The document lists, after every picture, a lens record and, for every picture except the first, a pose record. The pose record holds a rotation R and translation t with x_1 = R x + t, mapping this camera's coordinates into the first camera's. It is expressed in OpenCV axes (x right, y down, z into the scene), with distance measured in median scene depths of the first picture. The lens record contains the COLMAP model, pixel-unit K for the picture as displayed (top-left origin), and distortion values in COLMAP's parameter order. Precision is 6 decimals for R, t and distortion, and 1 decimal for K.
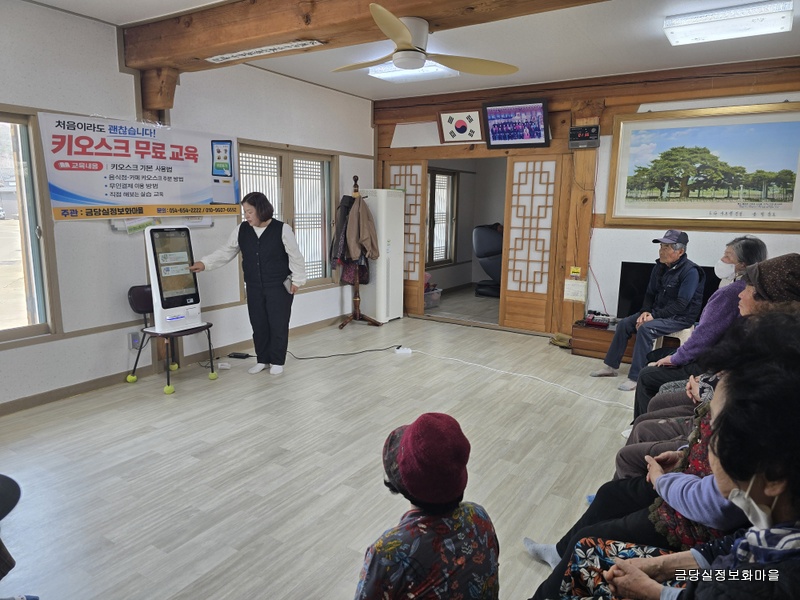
lens RADIAL K [[537.5, 0, 406.0], [0, 537.5, 297.9], [0, 0, 1]] dist [0.060166, -0.057835]
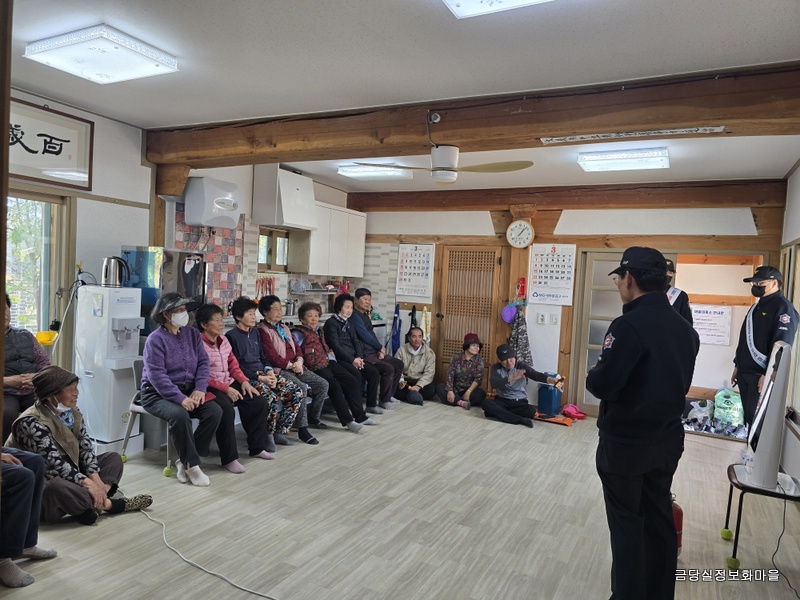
lens RADIAL K [[537.5, 0, 401.0], [0, 537.5, 303.4], [0, 0, 1]] dist [0.060166, -0.057835]
pose [[-0.993643, -0.071470, -0.086980, 0.130979], [-0.088467, 0.973543, 0.210682, -0.267361], [0.069621, 0.217037, -0.973677, 1.518229]]
